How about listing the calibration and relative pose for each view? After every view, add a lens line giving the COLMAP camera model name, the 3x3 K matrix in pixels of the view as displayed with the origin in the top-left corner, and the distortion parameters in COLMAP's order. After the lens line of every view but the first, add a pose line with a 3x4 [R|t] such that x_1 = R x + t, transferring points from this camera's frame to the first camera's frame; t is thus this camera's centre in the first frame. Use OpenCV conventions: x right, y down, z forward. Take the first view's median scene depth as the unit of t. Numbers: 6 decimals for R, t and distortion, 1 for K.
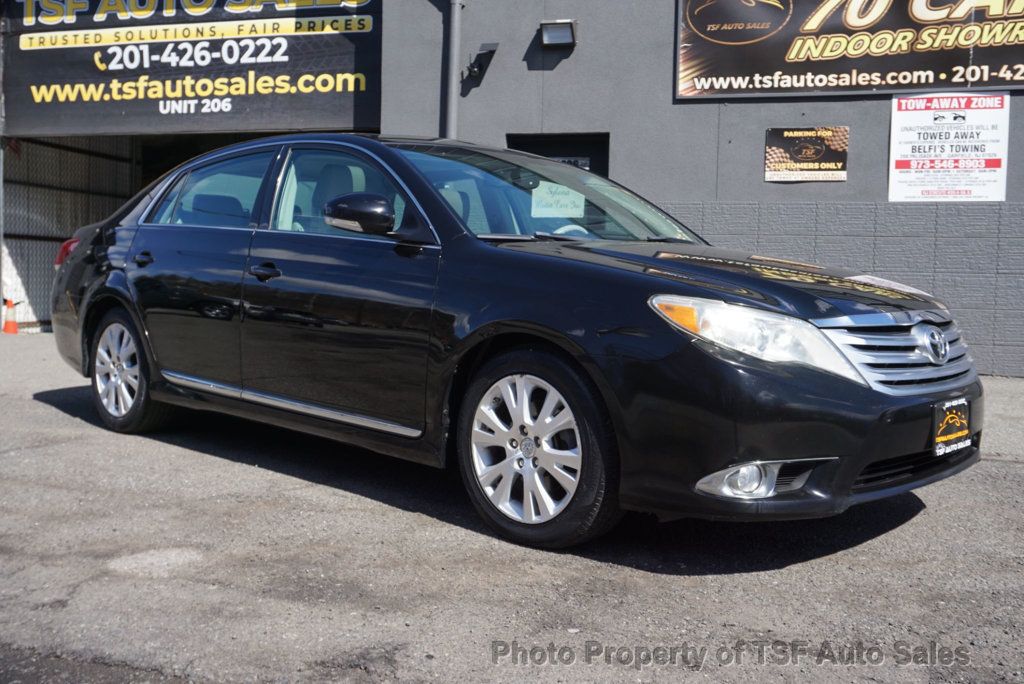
lens RADIAL K [[1019.5, 0, 492.8], [0, 1019.5, 339.4], [0, 0, 1]] dist [-0.001240, 0.016520]
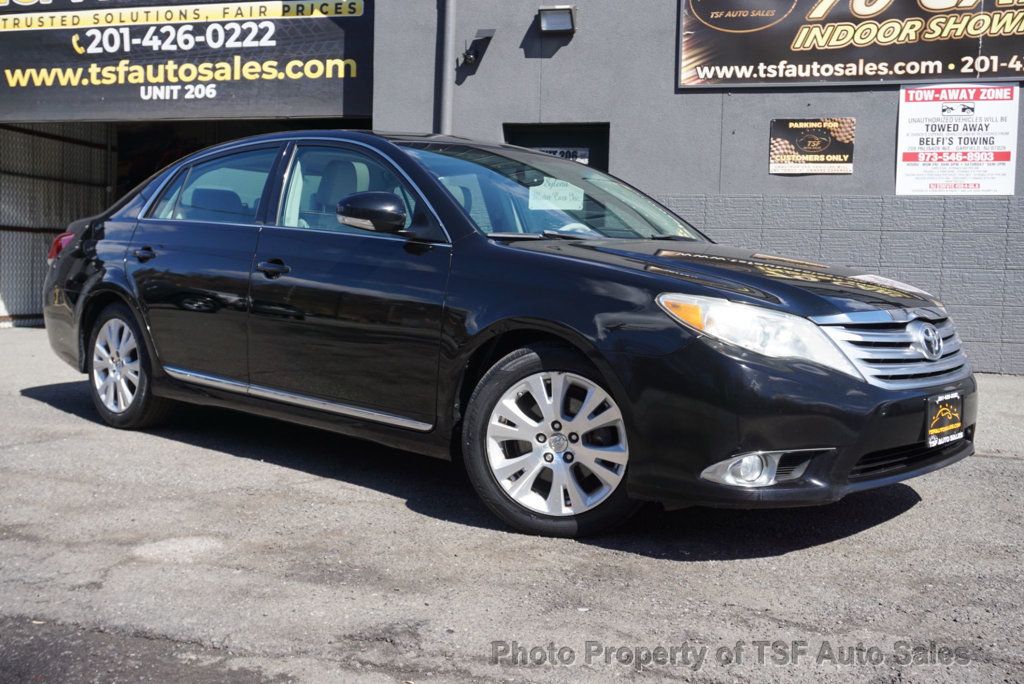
lens RADIAL K [[1087.8, 0, 492.9], [0, 1087.8, 345.8], [0, 0, 1]] dist [-0.001318, 0.017167]
pose [[0.999938, 0.001930, 0.010952, -0.007664], [-0.002031, 0.999956, 0.009192, 0.000203], [-0.010934, -0.009213, 0.999898, -0.036076]]
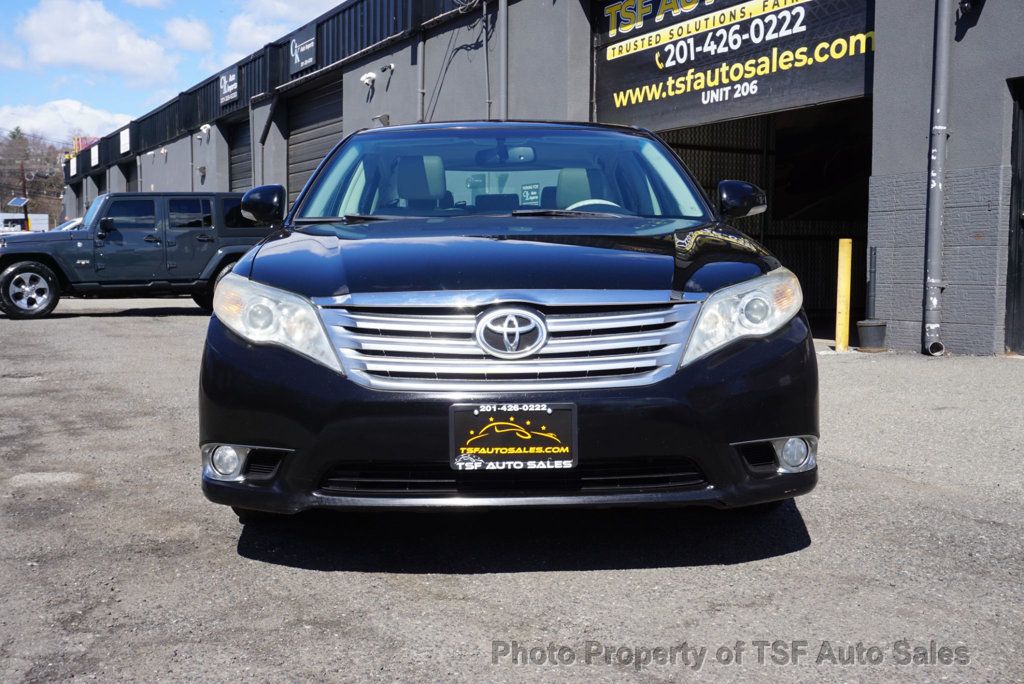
lens RADIAL K [[1087.8, 0, 492.9], [0, 1087.8, 345.8], [0, 0, 1]] dist [-0.001318, 0.017167]
pose [[0.707514, 0.032125, -0.705969, 0.351077], [-0.027862, 0.999458, 0.017557, 0.000222], [0.706150, 0.007247, 0.708025, 0.133483]]
